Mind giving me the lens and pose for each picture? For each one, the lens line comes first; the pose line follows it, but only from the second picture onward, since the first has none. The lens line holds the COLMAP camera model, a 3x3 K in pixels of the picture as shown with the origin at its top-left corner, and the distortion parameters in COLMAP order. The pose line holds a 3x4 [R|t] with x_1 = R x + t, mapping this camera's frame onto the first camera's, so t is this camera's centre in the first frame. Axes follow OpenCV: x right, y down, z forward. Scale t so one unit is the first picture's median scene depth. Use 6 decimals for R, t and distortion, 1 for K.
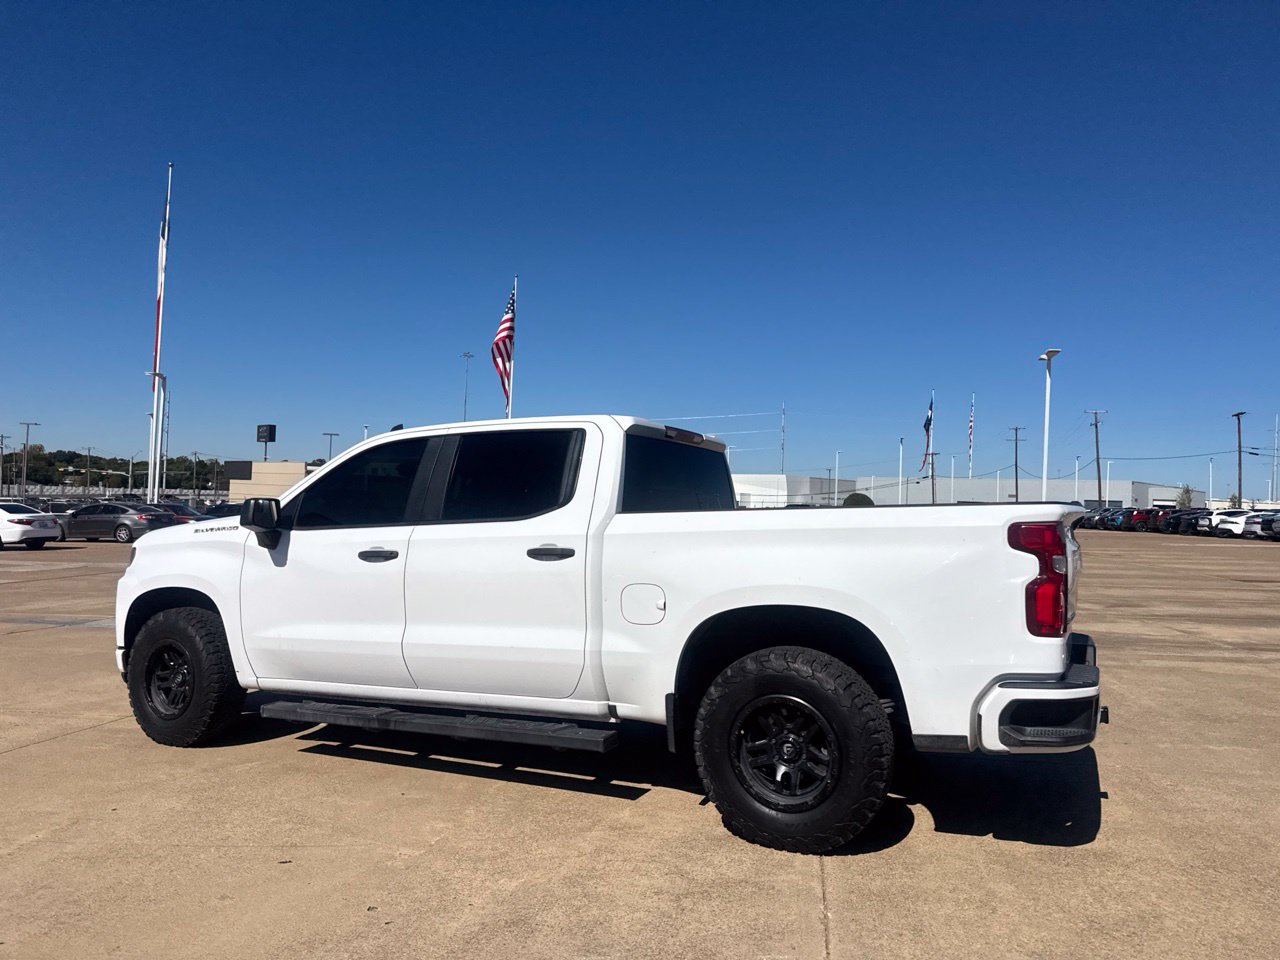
lens RADIAL K [[899.3, 0, 640.2], [0, 899.3, 477.4], [0, 0, 1]] dist [0.077837, -0.105634]
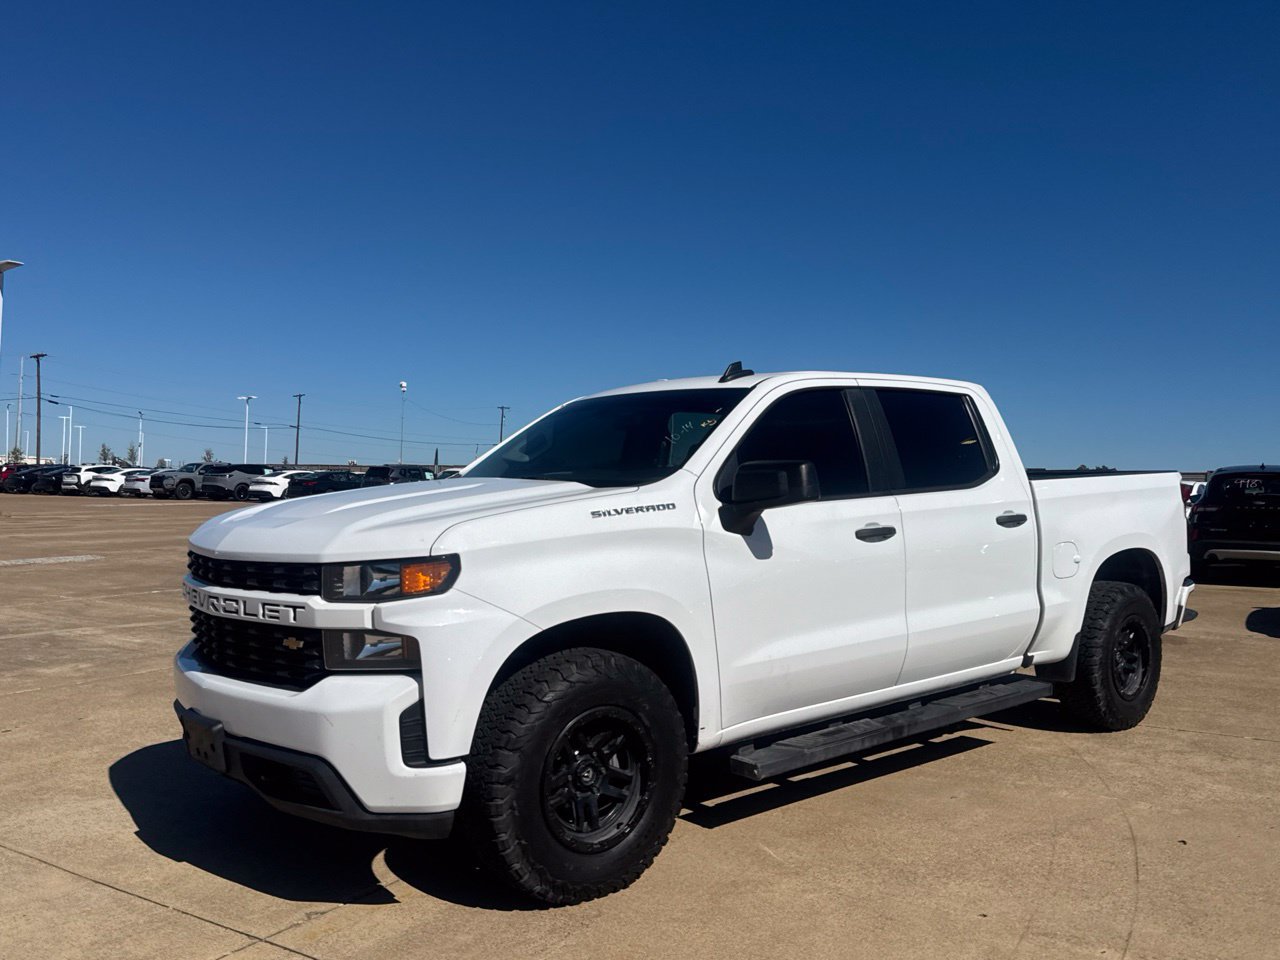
lens RADIAL K [[1061.6, 0, 638.3], [0, 1061.6, 483.1], [0, 0, 1]] dist [0.161170, -0.293969]
pose [[0.403294, -0.011234, 0.915002, -1.280571], [-0.037290, 0.998892, 0.028700, 0.022295], [-0.914310, -0.045695, 0.402428, 0.829390]]
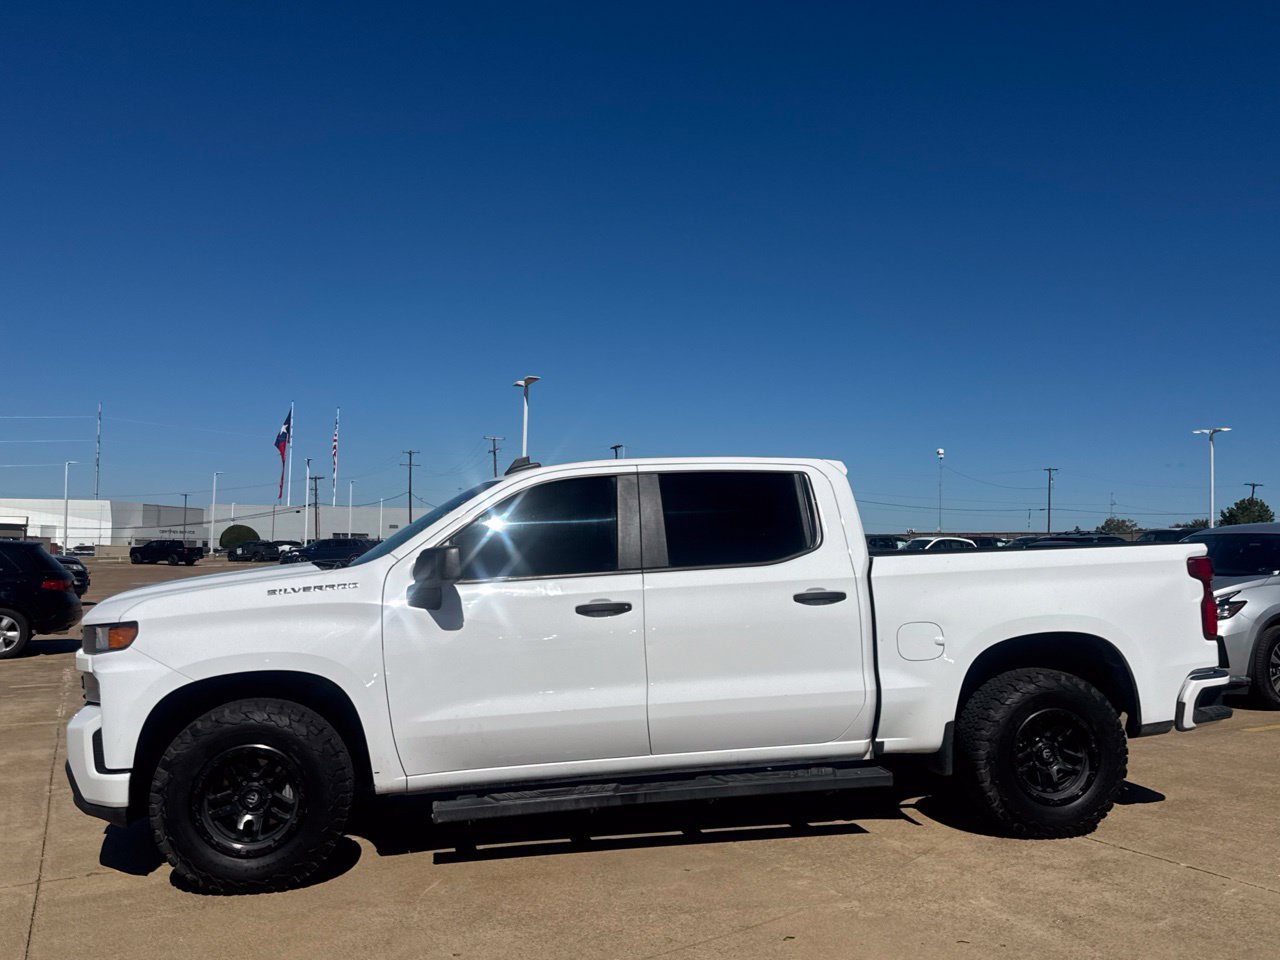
lens RADIAL K [[1063.1, 0, 637.3], [0, 1063.1, 480.4], [0, 0, 1]] dist [0.156627, -0.290484]
pose [[0.802789, 0.021081, 0.595891, -0.906269], [-0.007512, 0.999653, -0.025245, -0.013174], [-0.596217, 0.015790, 0.802668, 0.148075]]
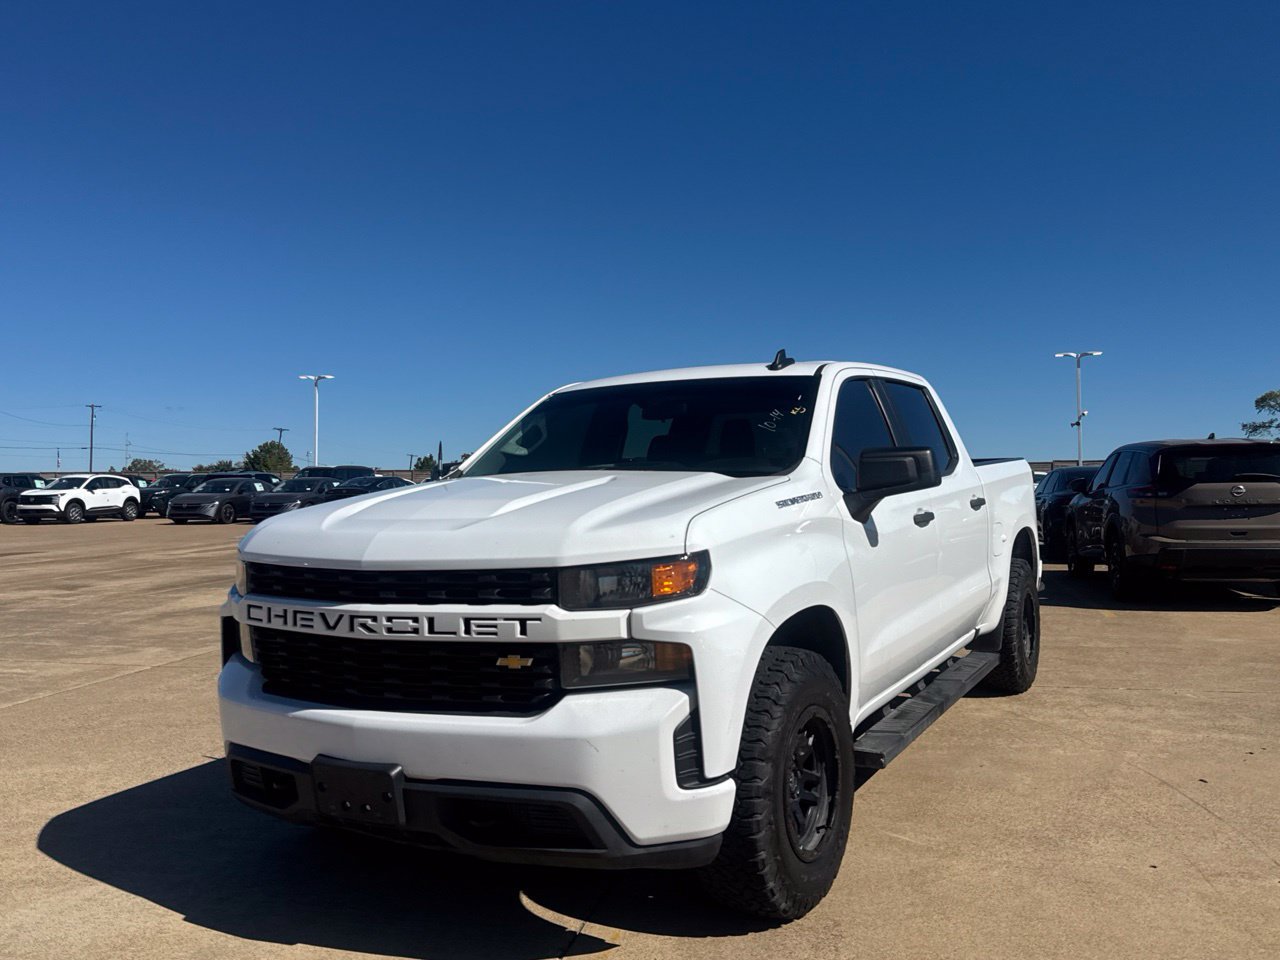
lens RADIAL K [[1063.1, 0, 637.3], [0, 1063.1, 480.4], [0, 0, 1]] dist [0.156627, -0.290484]
pose [[0.066514, -0.013214, 0.997698, -1.325730], [-0.022614, 0.999635, 0.014747, 0.043648], [-0.997529, -0.023543, 0.066191, 1.225681]]
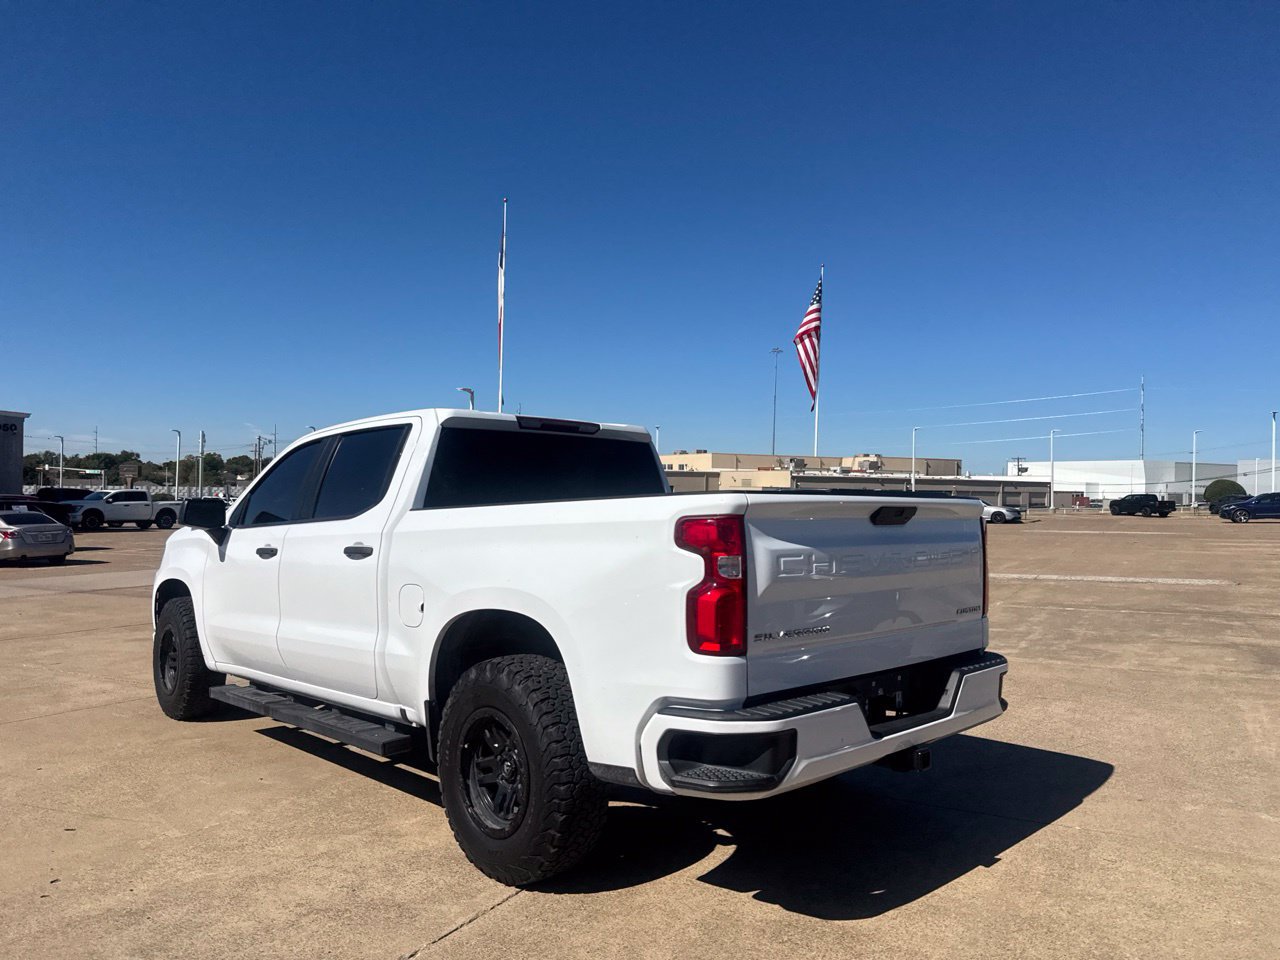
lens RADIAL K [[900.1, 0, 637.4], [0, 900.1, 486.1], [0, 0, 1]] dist [0.071702, -0.091852]
pose [[0.936393, -0.020630, -0.350345, 0.497997], [0.025919, 0.999610, 0.010414, 0.009314], [0.349994, -0.018832, 0.936563, 0.163452]]
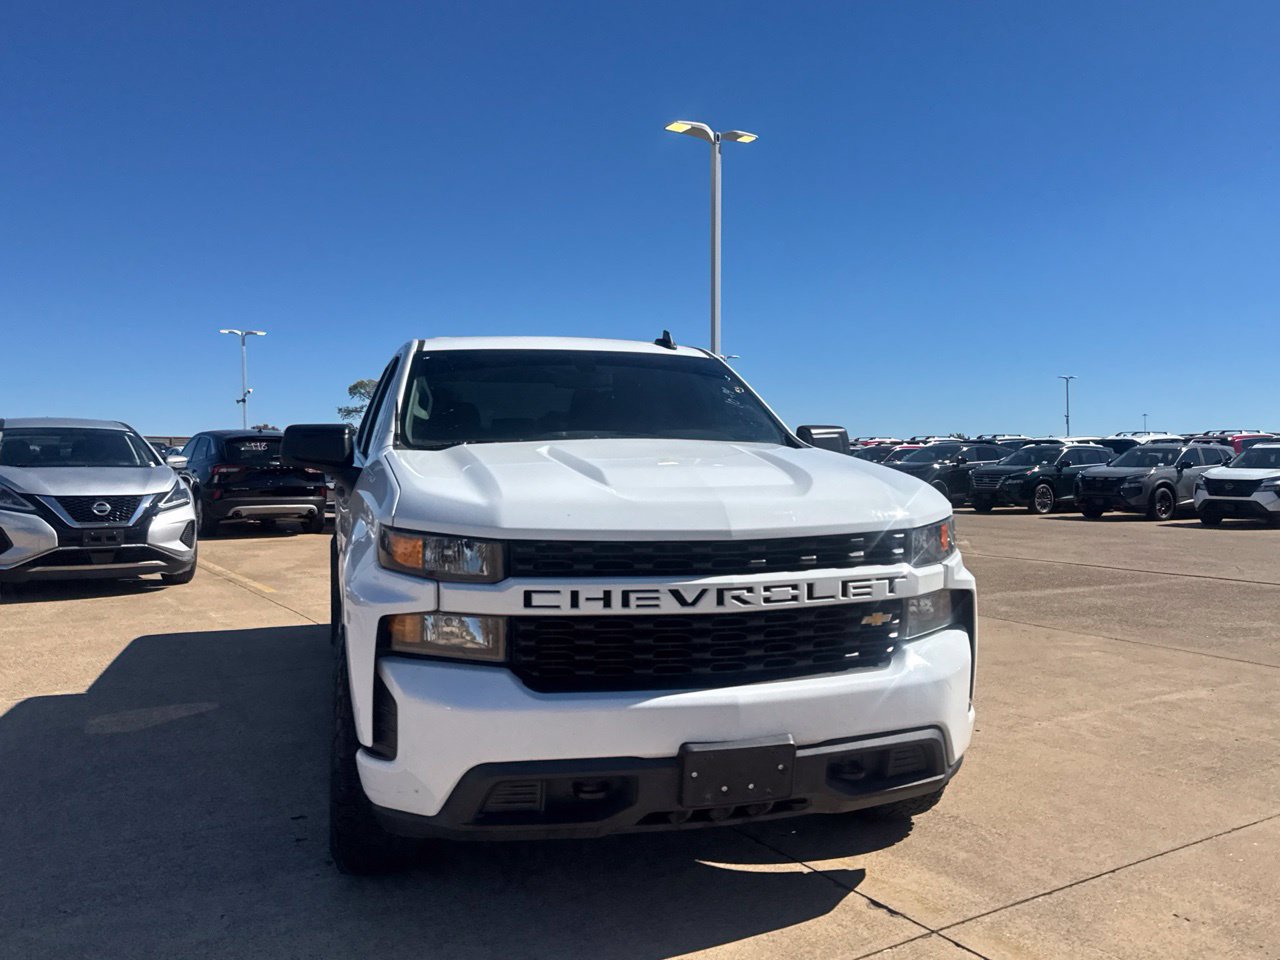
lens RADIAL K [[1061.6, 0, 638.3], [0, 1061.6, 483.1], [0, 0, 1]] dist [0.161170, -0.293969]
pose [[-0.665139, -0.036213, 0.745841, -1.100136], [-0.039557, 0.999130, 0.013234, 0.073648], [-0.745671, -0.020701, -0.665992, 1.897479]]
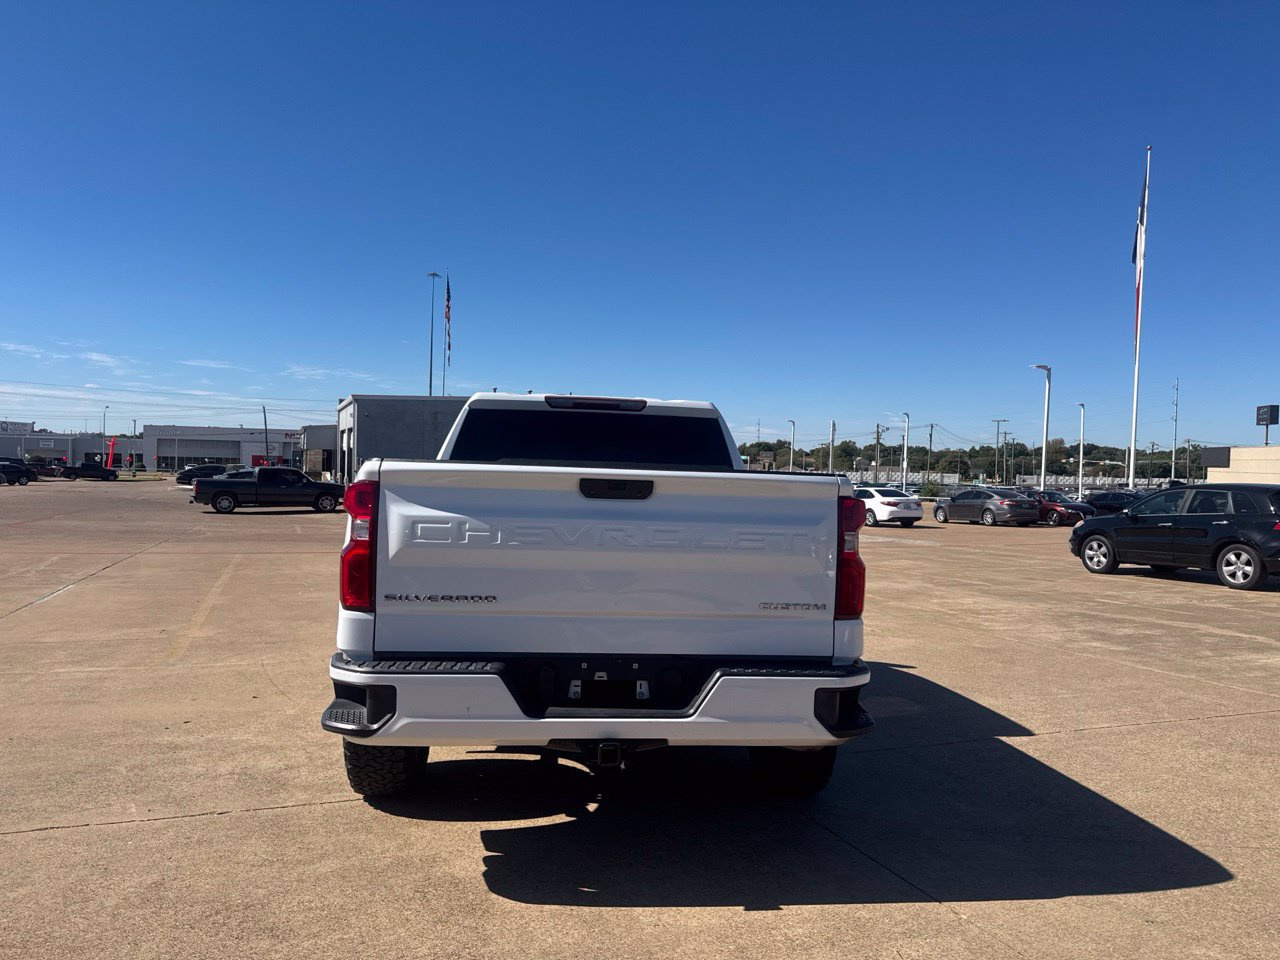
lens RADIAL K [[899.3, 0, 640.2], [0, 899.3, 477.4], [0, 0, 1]] dist [0.077837, -0.105634]
pose [[0.514922, -0.007301, -0.857206, 1.010964], [0.016550, 0.999862, 0.001425, 0.036570], [0.857077, -0.014921, 0.514972, 0.584006]]
